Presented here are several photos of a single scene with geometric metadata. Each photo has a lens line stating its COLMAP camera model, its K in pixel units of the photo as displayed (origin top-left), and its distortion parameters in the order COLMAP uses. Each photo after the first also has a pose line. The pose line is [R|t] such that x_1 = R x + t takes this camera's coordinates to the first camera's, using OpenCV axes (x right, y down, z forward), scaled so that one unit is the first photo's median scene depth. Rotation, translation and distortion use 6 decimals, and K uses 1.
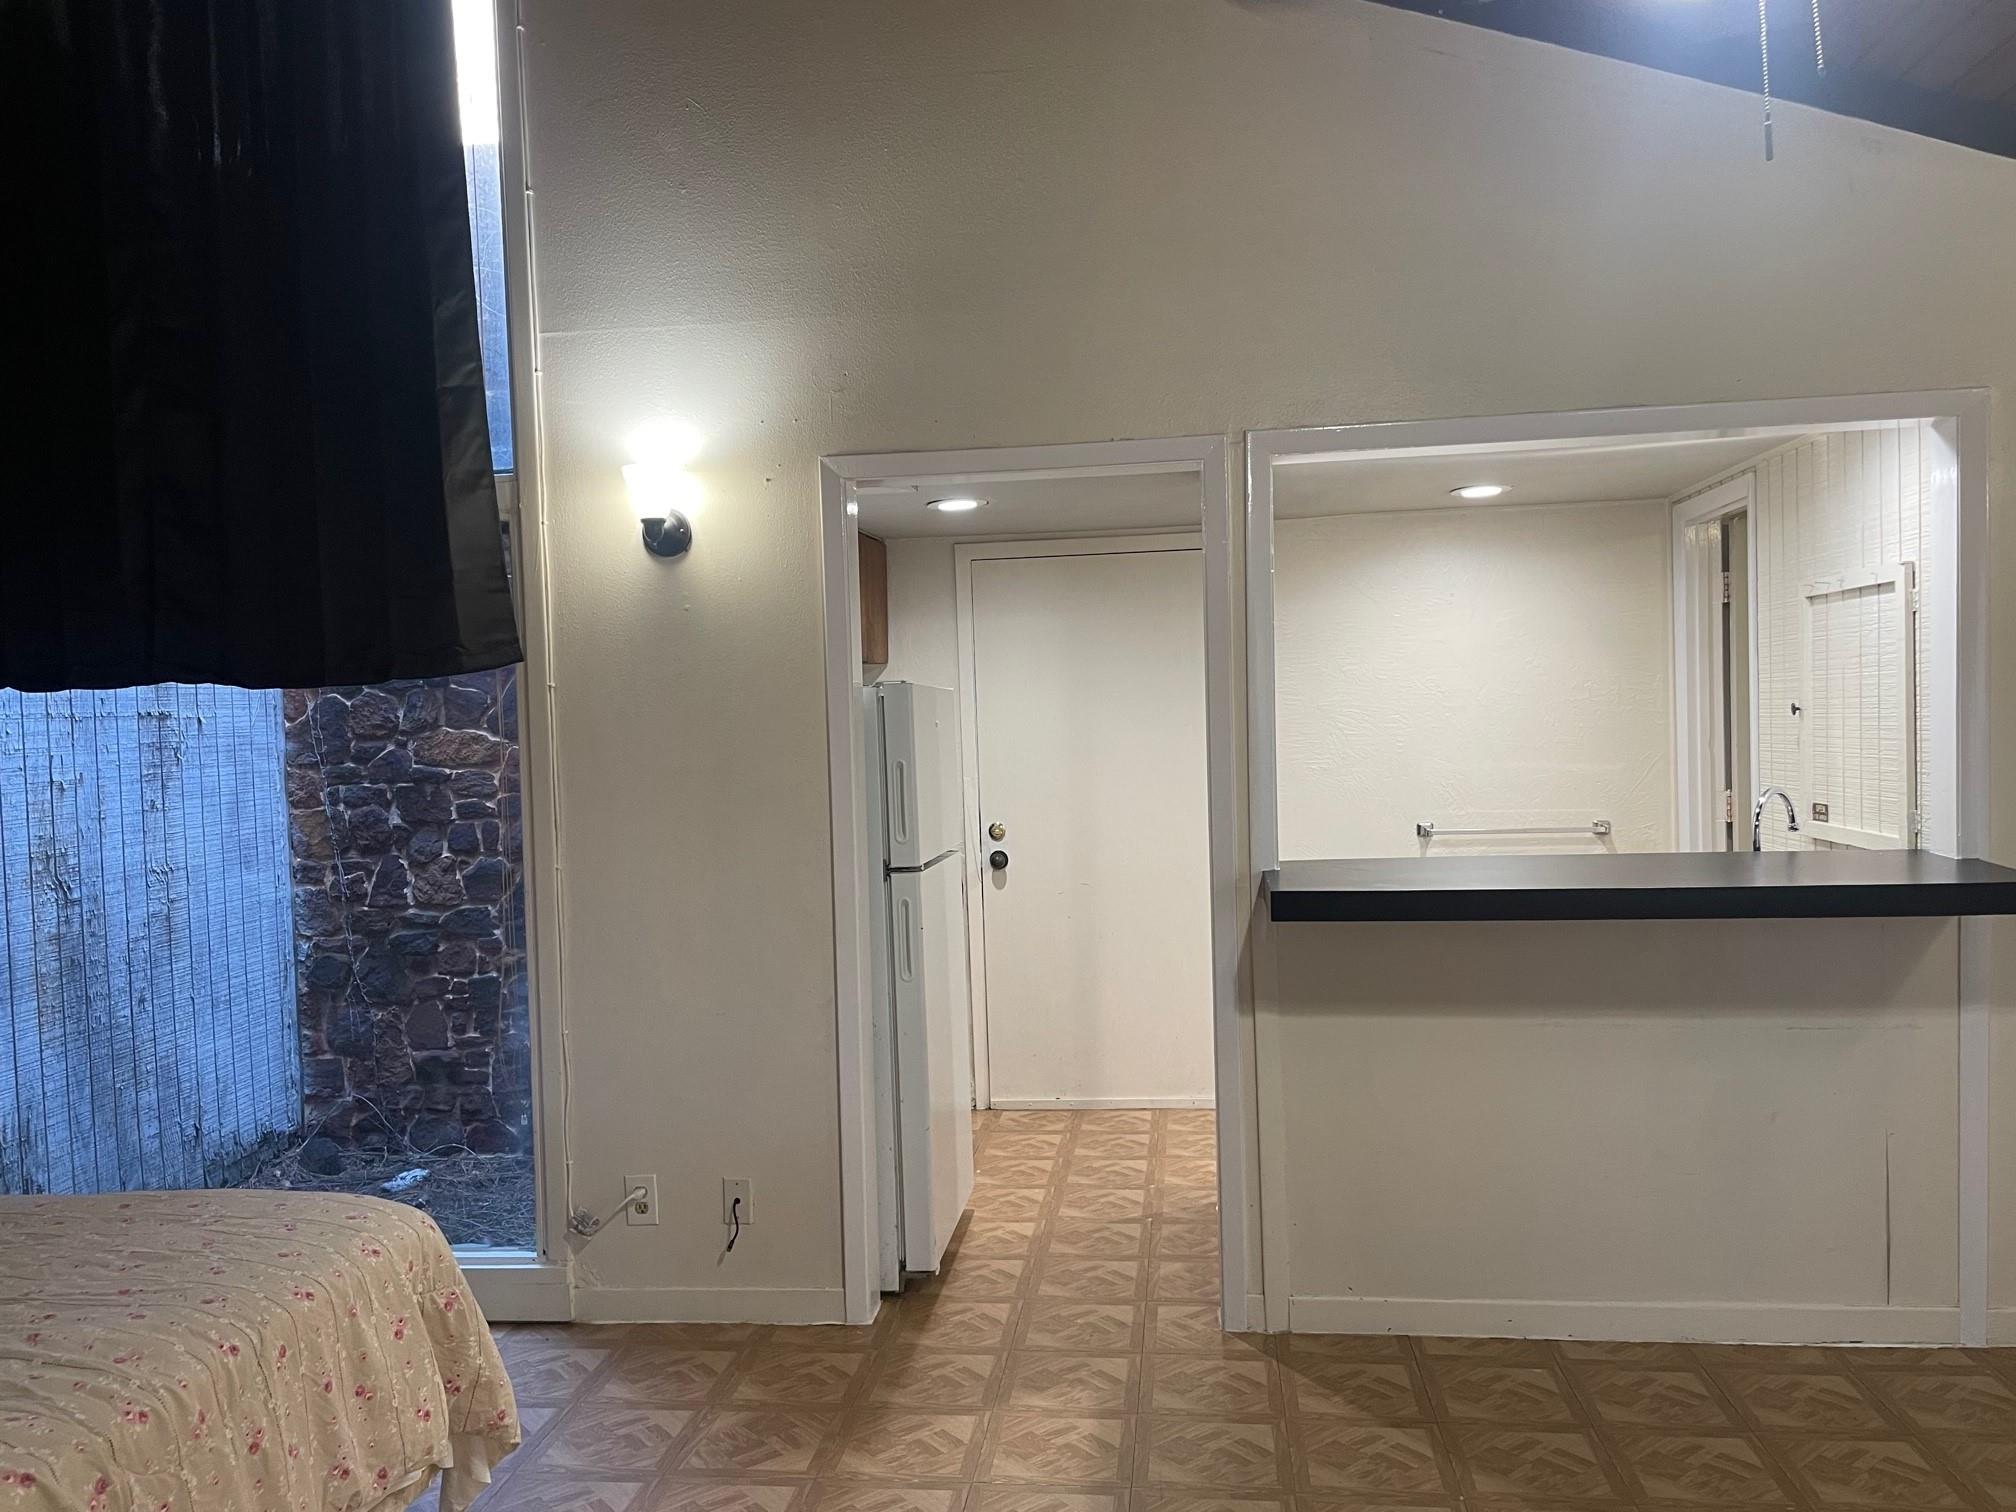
lens RADIAL K [[1523.2, 0, 1019.0], [0, 1523.2, 769.1], [0, 0, 1]] dist [0.066281, -0.081354]
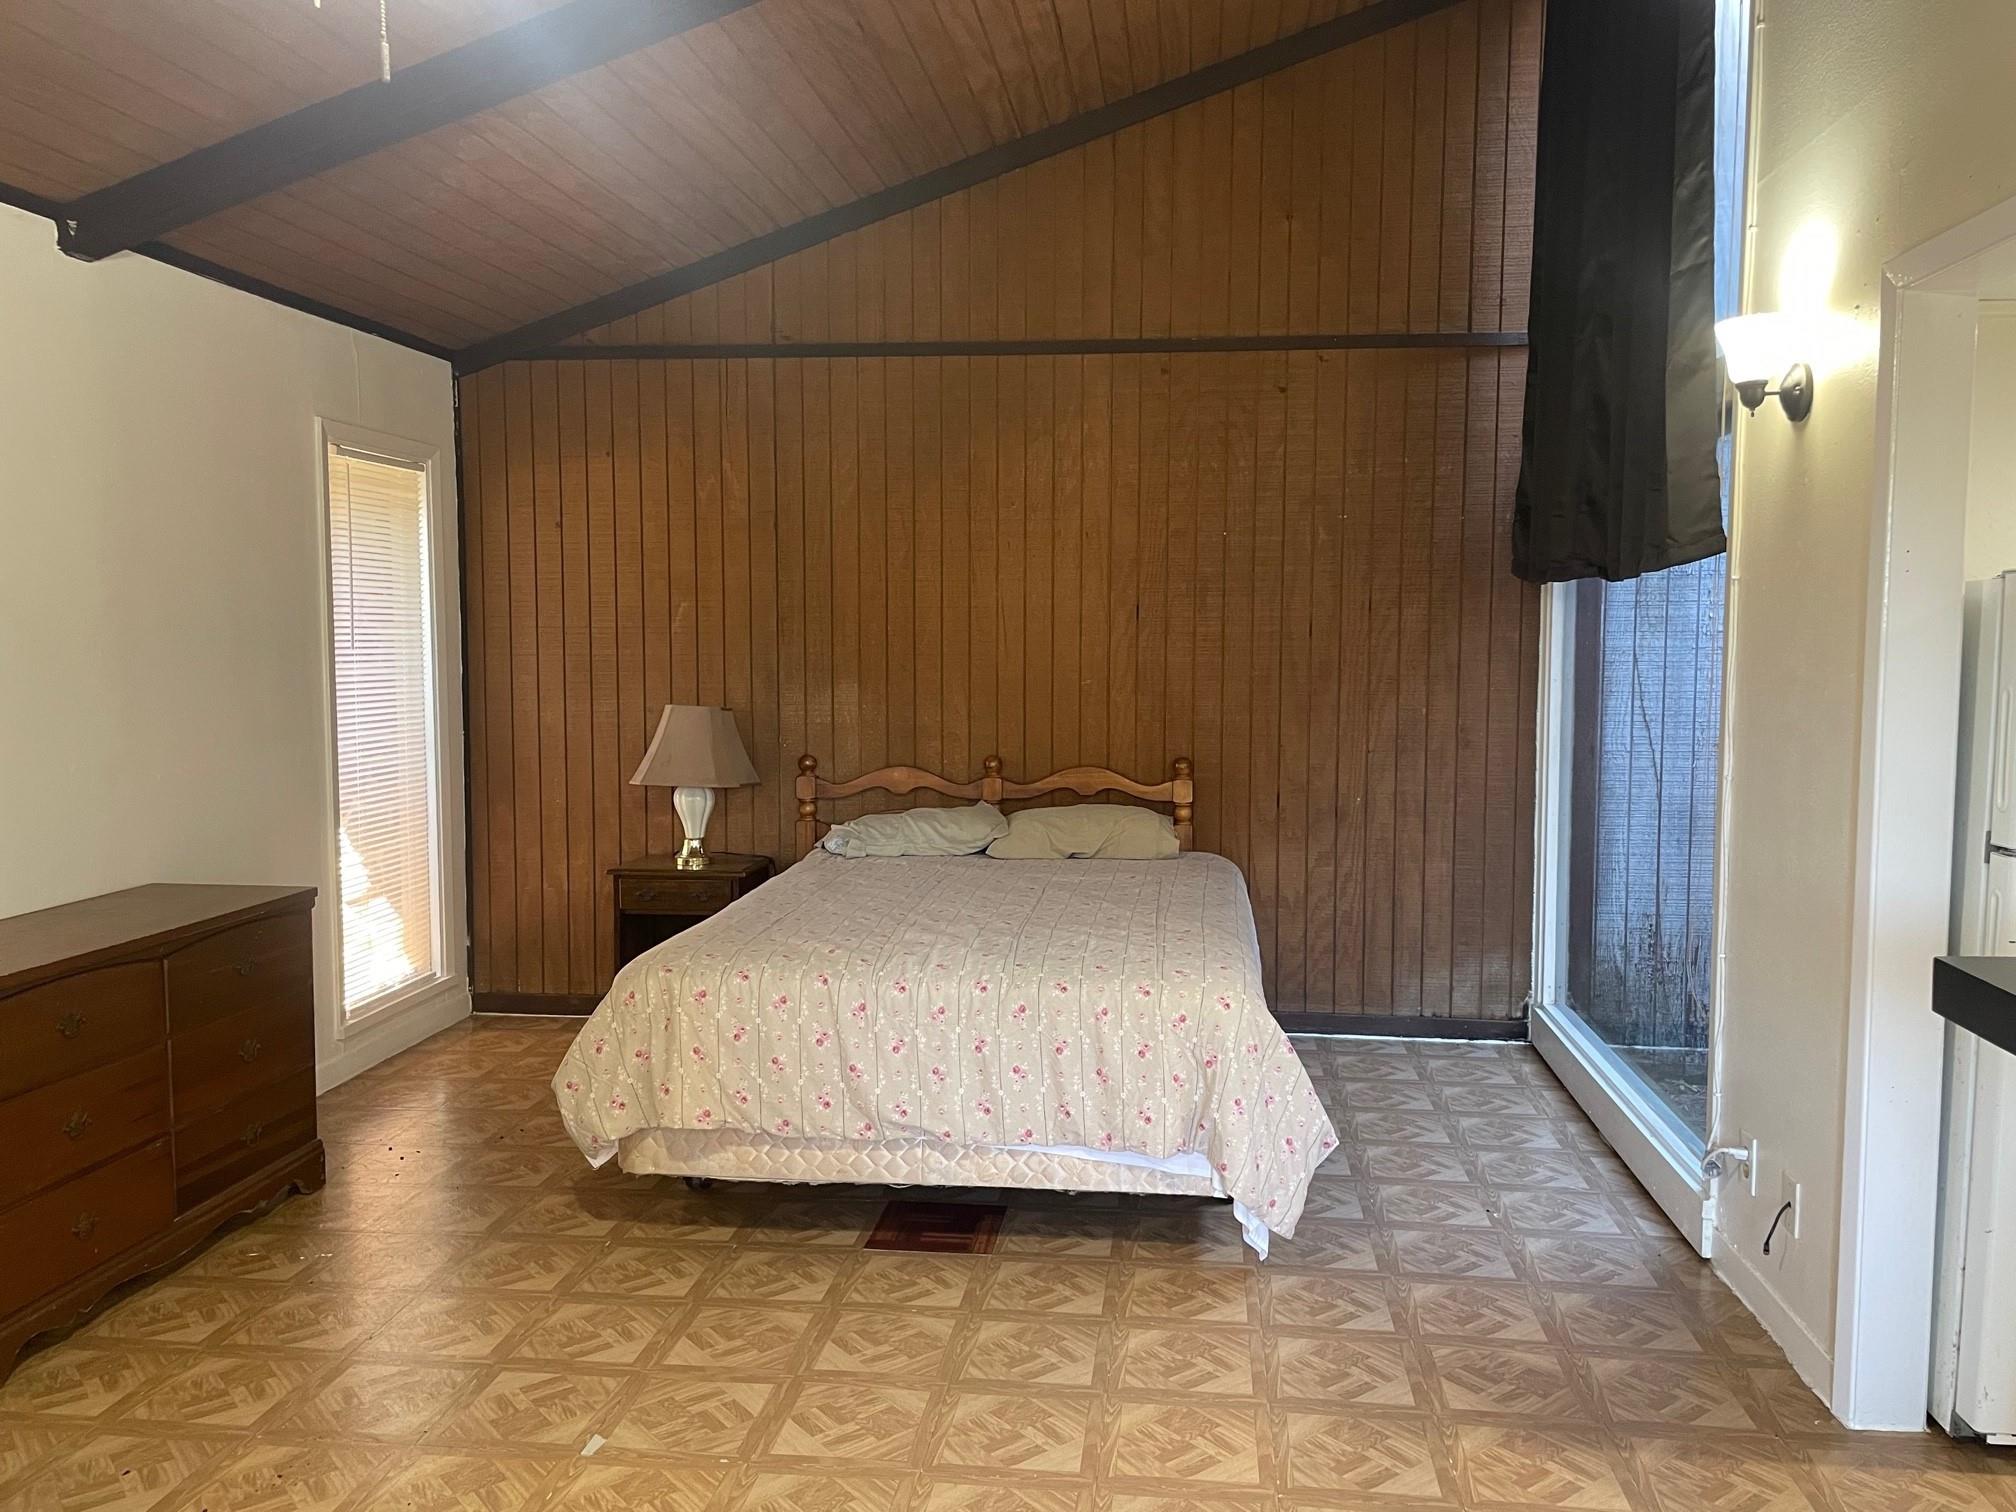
lens RADIAL K [[1523.2, 0, 1014.4], [0, 1523.2, 755.0], [0, 0, 1]] dist [0.066281, -0.081354]
pose [[-0.002289, 0.115133, -0.993347, 0.661347], [-0.042036, 0.992461, 0.115127, -0.039683], [0.999113, 0.042020, 0.002568, 0.612017]]
